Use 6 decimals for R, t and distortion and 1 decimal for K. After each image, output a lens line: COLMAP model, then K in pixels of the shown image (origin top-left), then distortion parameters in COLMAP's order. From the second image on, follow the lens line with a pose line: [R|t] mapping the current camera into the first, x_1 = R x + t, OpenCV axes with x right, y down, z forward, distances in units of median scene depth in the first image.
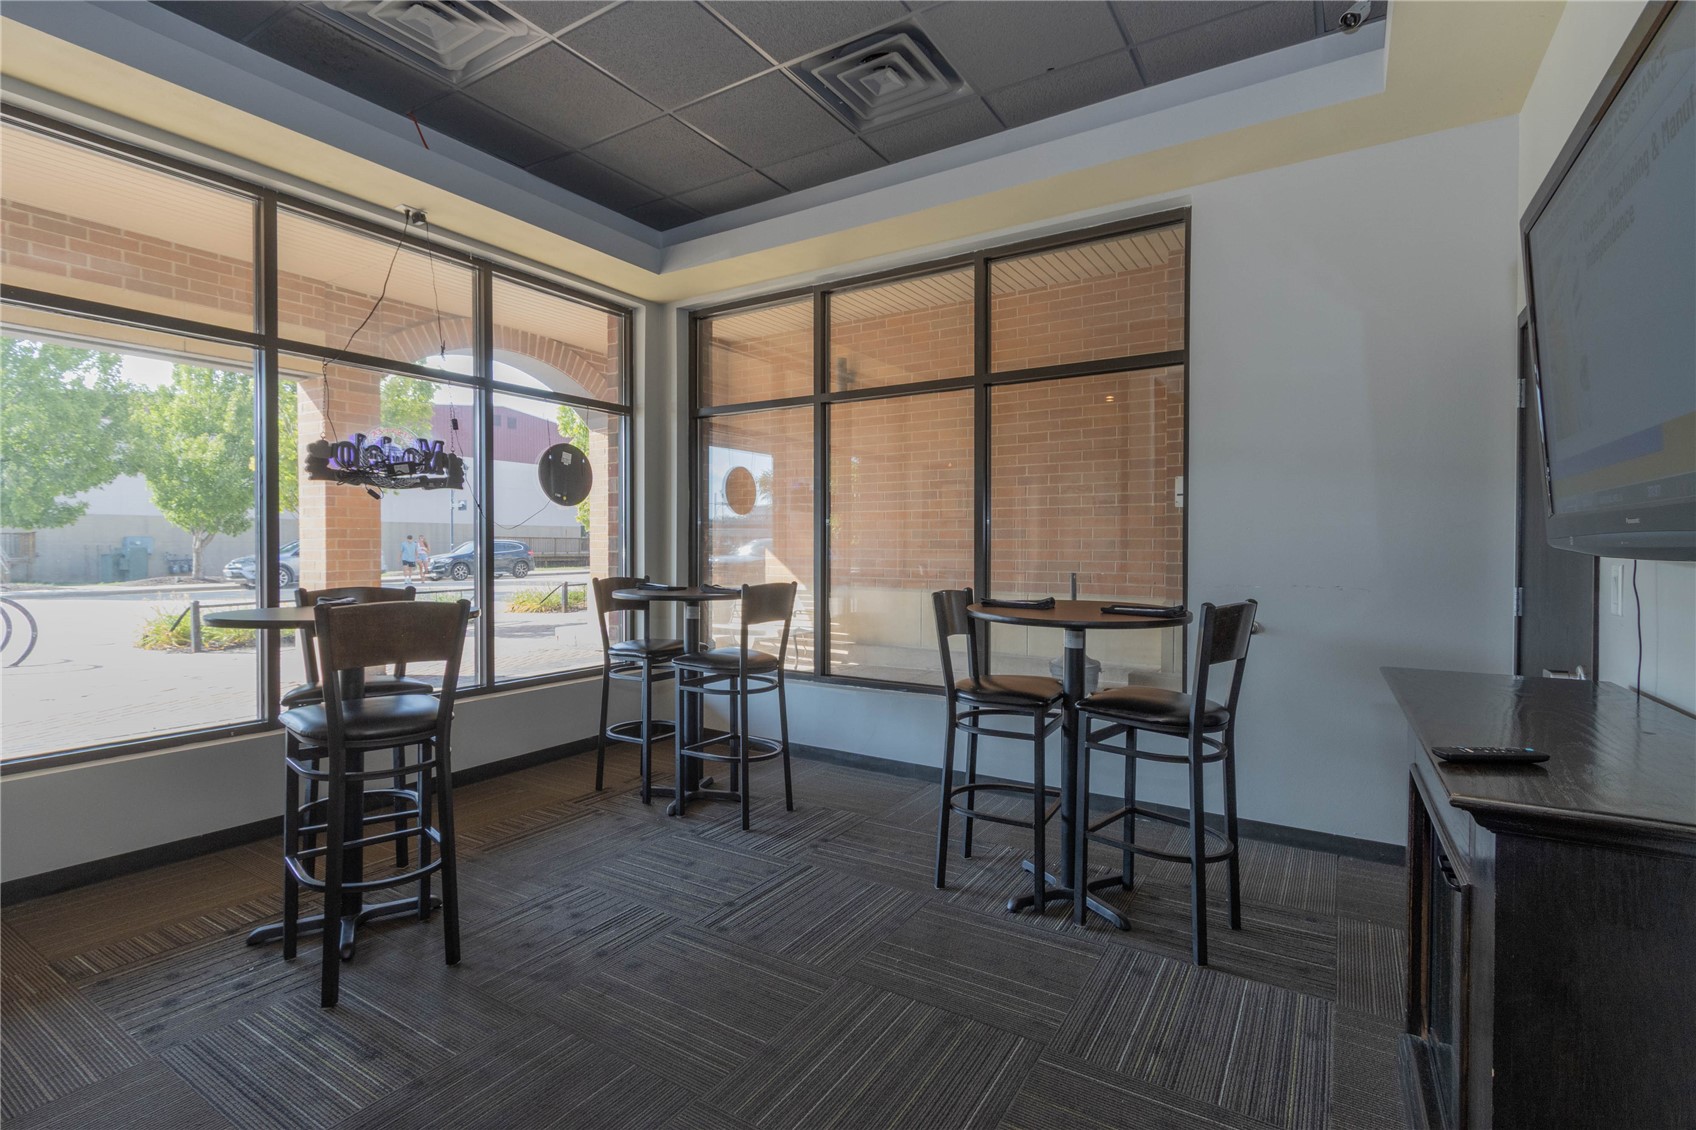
lens RADIAL K [[795.1, 0, 848.0], [0, 795.1, 565.0], [0, 0, 1]] dist [0.000966, -0.000112]
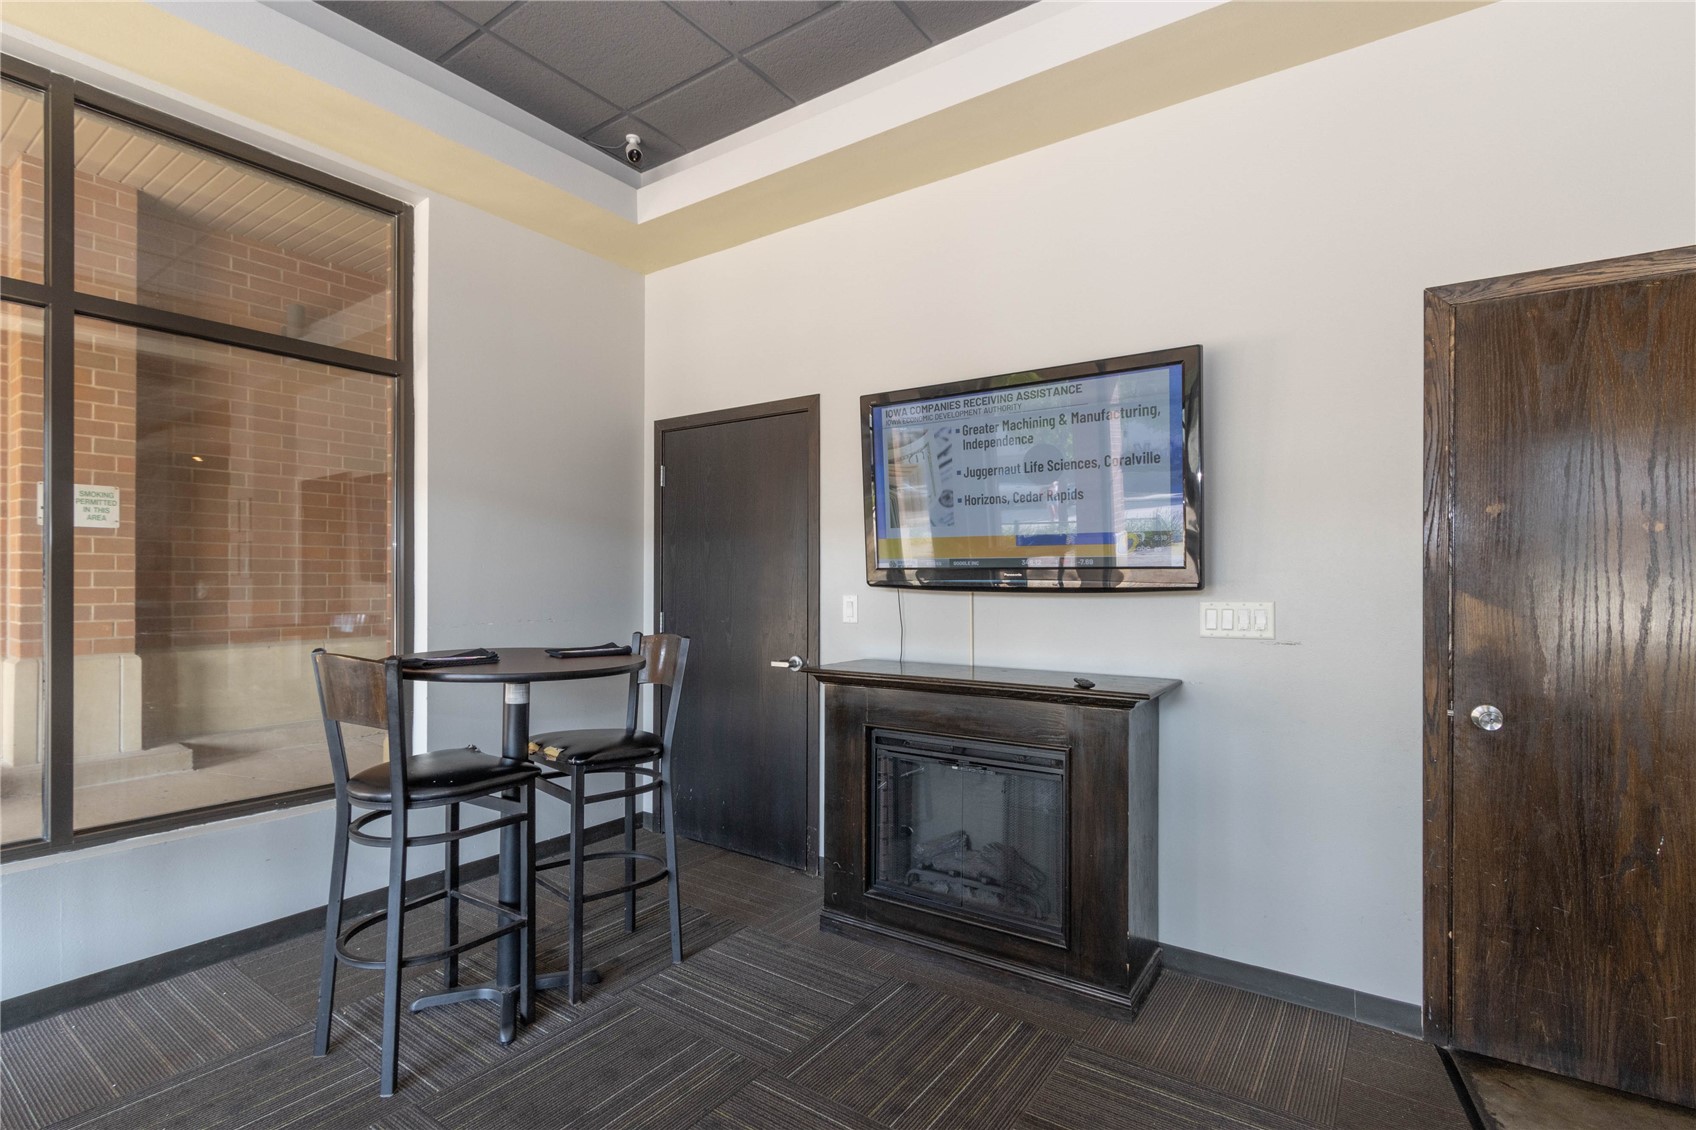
lens RADIAL K [[795.1, 0, 848.0], [0, 795.1, 565.0], [0, 0, 1]] dist [0.000966, -0.000112]
pose [[0.059571, 0.006300, 0.998204, -0.563405], [0.011528, 0.999909, -0.006999, -0.038635], [-0.998157, 0.011924, 0.059493, 0.580180]]
